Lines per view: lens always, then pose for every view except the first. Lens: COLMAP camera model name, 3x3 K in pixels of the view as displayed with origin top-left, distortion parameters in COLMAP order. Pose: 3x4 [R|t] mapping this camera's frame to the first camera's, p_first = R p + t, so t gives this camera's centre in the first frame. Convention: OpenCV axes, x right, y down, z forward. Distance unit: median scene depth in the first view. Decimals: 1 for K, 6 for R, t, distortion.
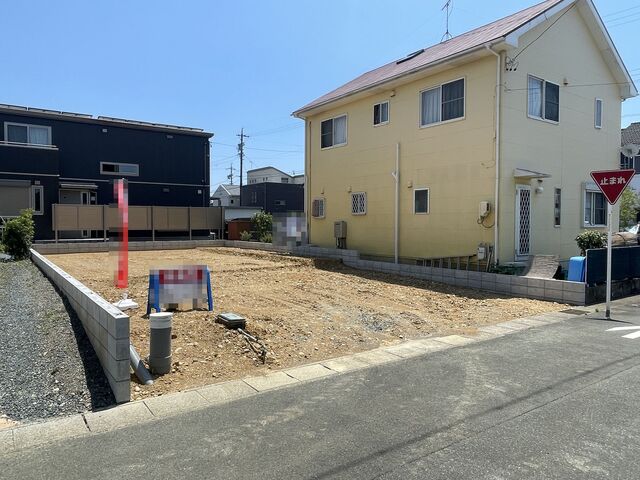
lens RADIAL K [[453.3, 0, 323.1], [0, 453.3, 242.4], [0, 0, 1]] dist [0.008151, -0.004716]
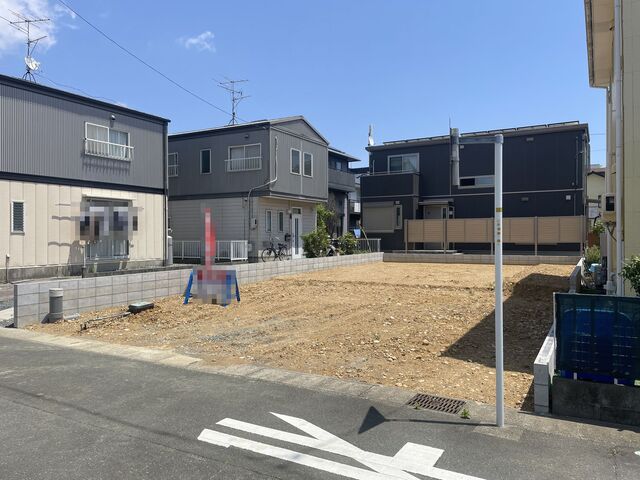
lens RADIAL K [[482.8, 0, 320.2], [0, 482.8, 237.1], [0, 0, 1]] dist [0.056120, -0.034703]
pose [[0.425465, -0.001122, -0.904974, 0.528322], [-0.034333, 0.999259, -0.017380, -0.012702], [0.904323, 0.038465, 0.425111, 0.329405]]
